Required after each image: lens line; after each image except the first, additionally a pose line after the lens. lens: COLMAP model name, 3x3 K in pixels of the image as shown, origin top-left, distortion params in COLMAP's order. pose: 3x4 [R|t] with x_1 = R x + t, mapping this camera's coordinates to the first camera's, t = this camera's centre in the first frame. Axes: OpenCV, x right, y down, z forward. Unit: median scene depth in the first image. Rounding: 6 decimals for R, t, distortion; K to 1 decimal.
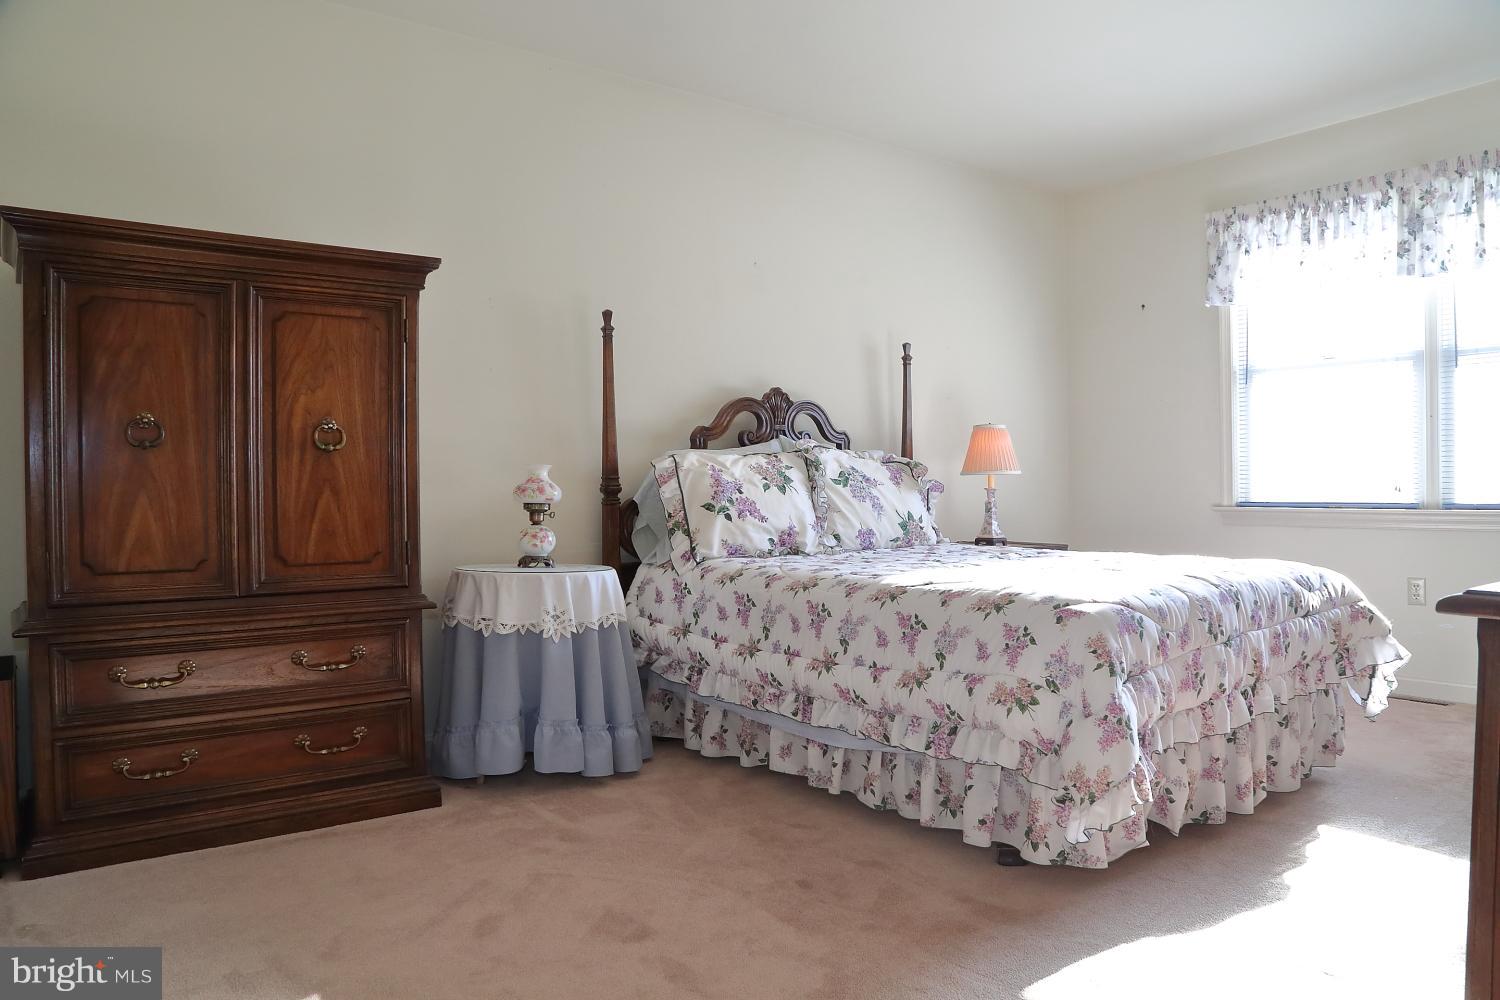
lens RADIAL K [[1073.3, 0, 759.1], [0, 1073.3, 500.5], [0, 0, 1]] dist [-0.073820, 0.035978]
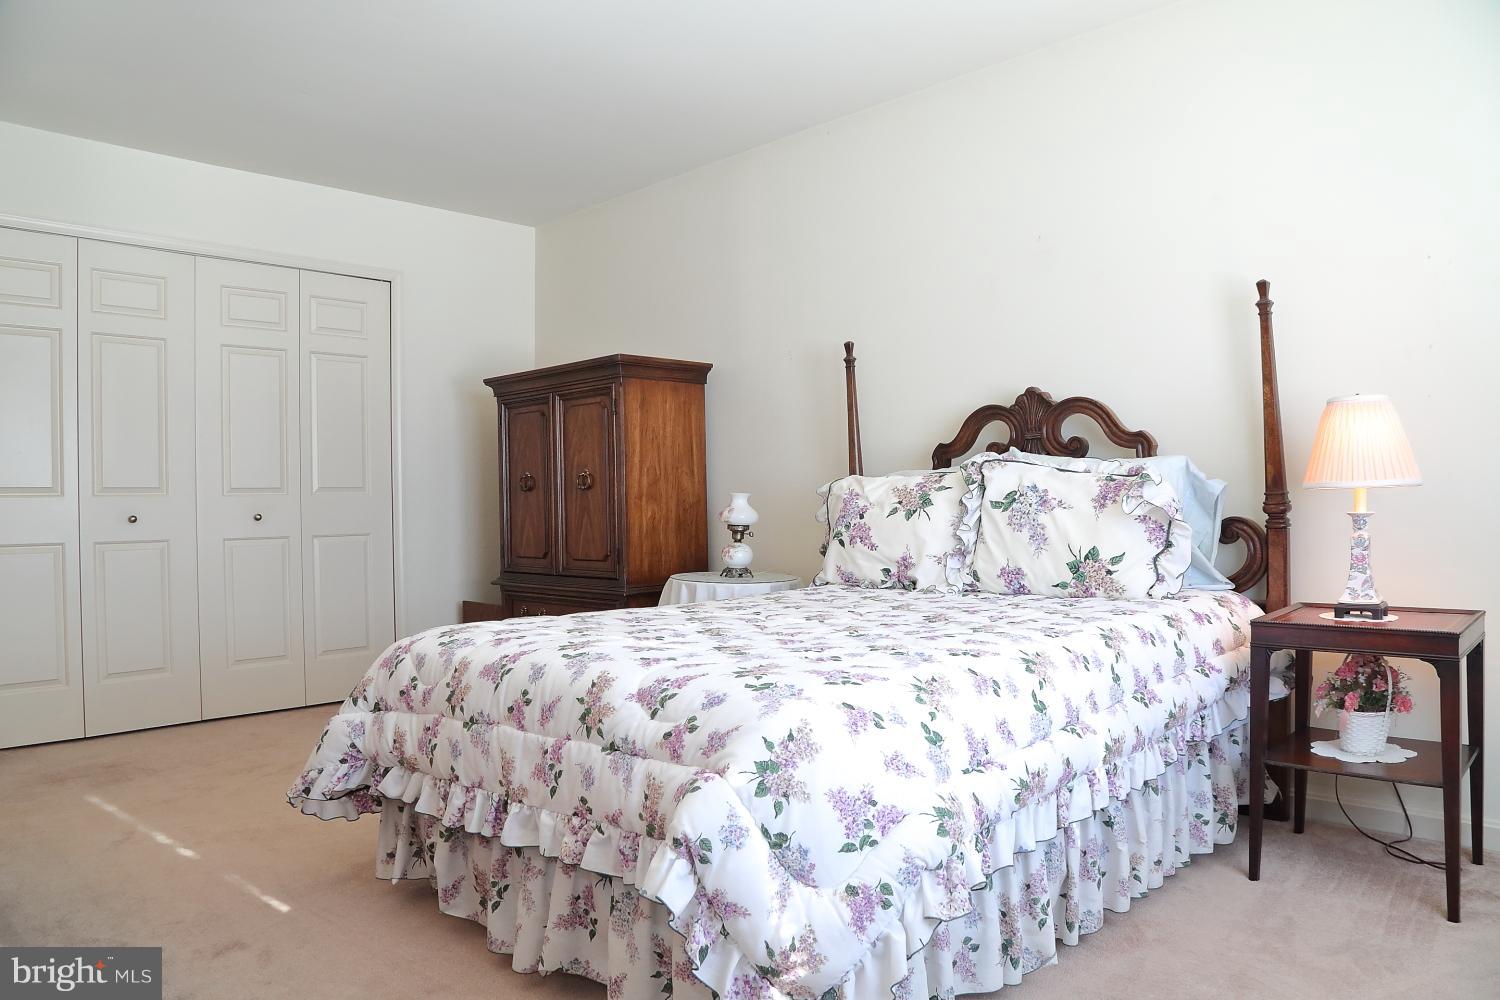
lens RADIAL K [[1073.3, 0, 758.0], [0, 1073.3, 499.4], [0, 0, 1]] dist [-0.073820, 0.035978]
pose [[0.126739, 0.007432, -0.991908, 0.902035], [0.006652, 0.999943, 0.008343, -0.031943], [0.991914, -0.007655, 0.126683, 0.777723]]
